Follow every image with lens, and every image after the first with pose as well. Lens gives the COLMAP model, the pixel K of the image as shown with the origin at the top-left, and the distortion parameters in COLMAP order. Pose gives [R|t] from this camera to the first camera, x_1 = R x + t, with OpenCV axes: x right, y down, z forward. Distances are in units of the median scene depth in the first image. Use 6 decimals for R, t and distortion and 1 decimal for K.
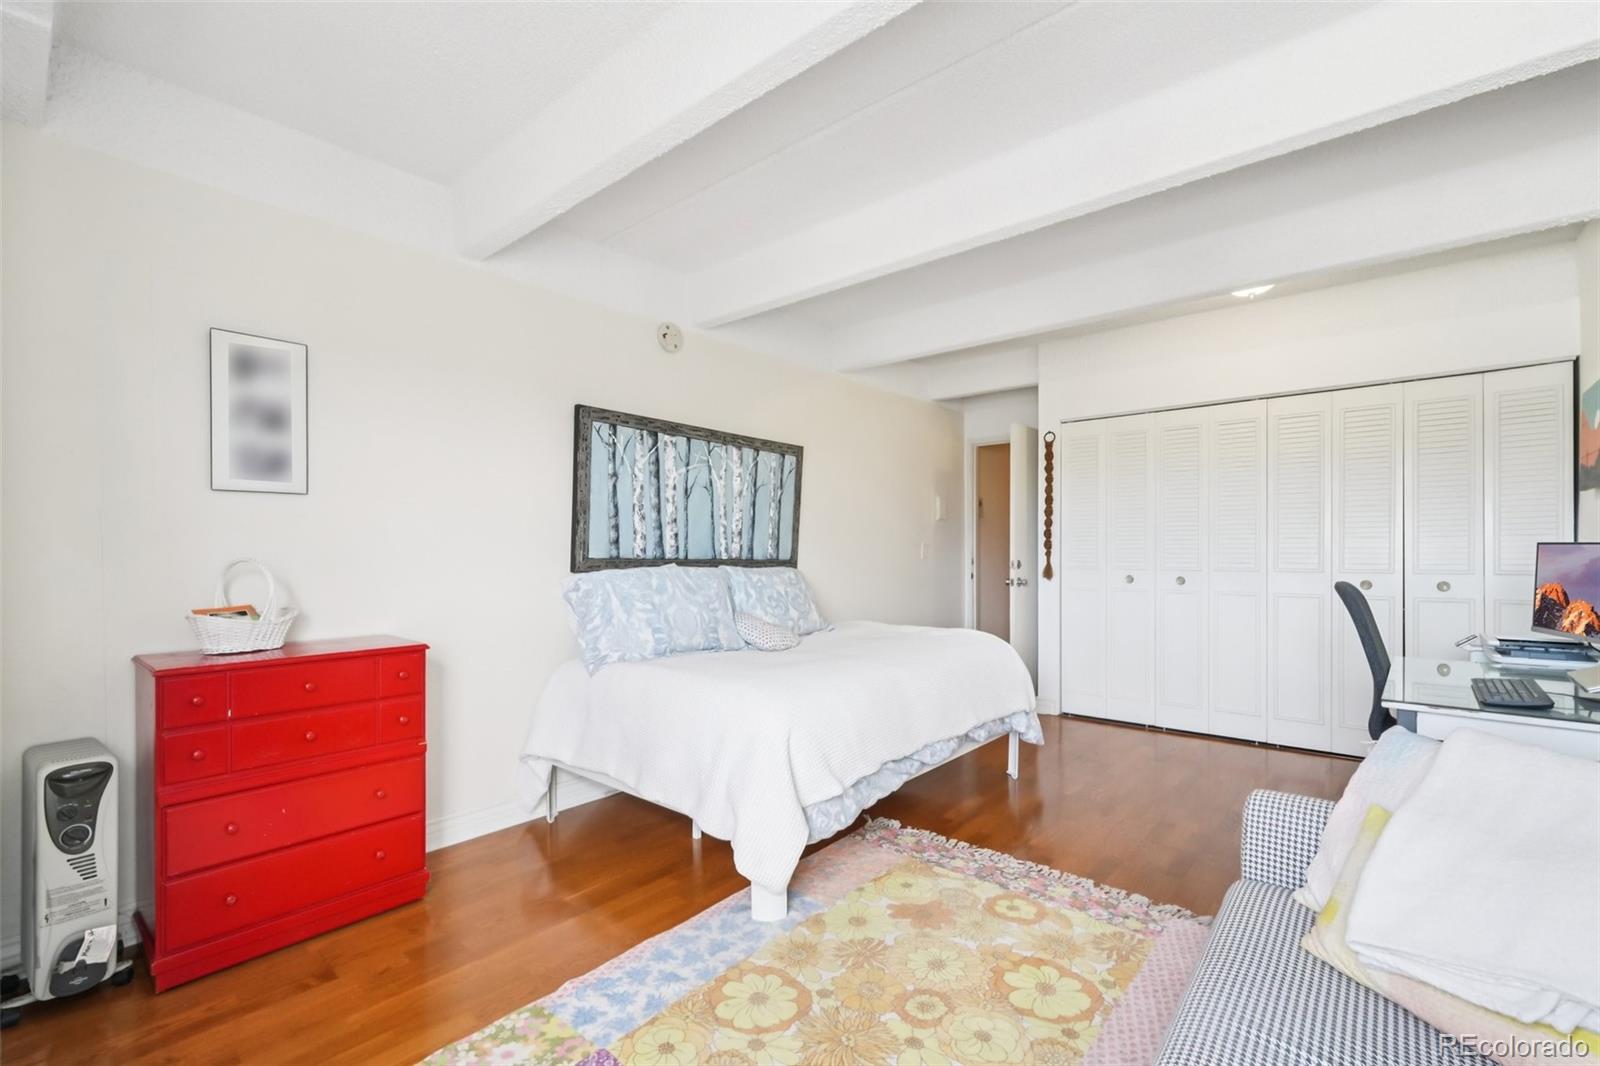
lens RADIAL K [[694.1, 0, 807.7], [0, 694.1, 540.3], [0, 0, 1]] dist [0.001167, 0.000437]
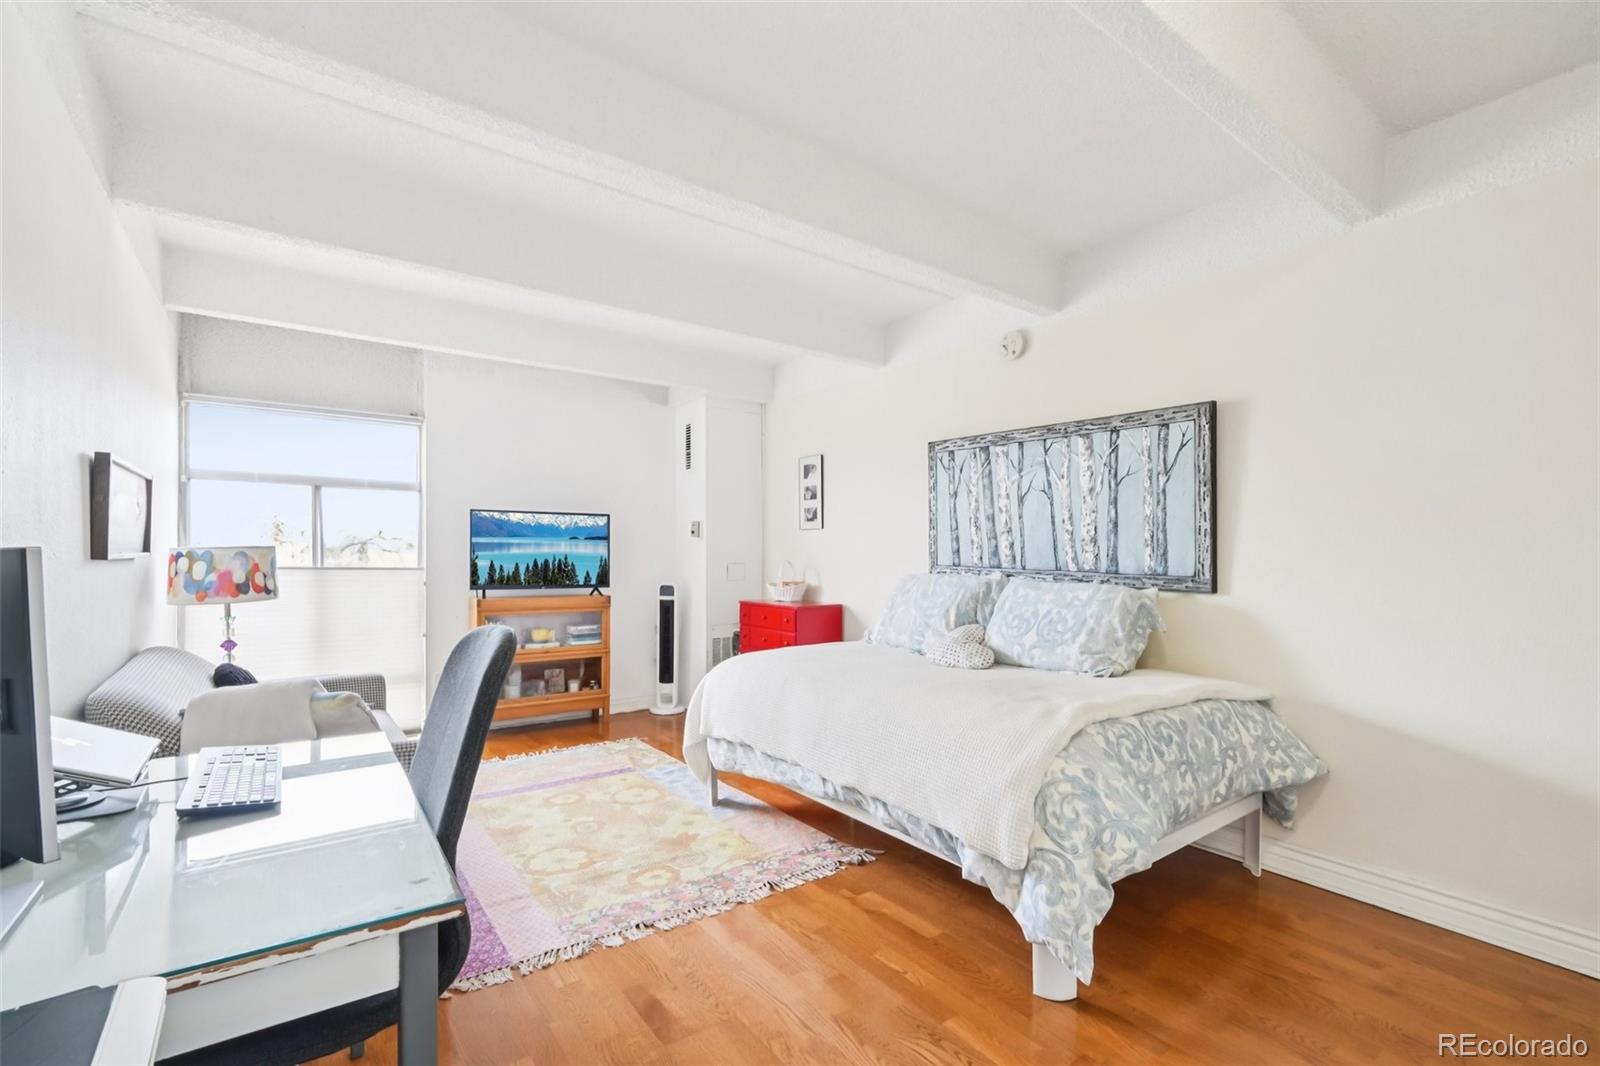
lens RADIAL K [[720.9, 0, 803.2], [0, 720.9, 541.4], [0, 0, 1]] dist [-0.002854, -0.000136]
pose [[-0.225450, -0.016796, -0.974110, 0.883632], [0.005715, 0.999811, -0.018561, 0.005602], [0.974238, -0.009751, -0.225312, 0.954552]]
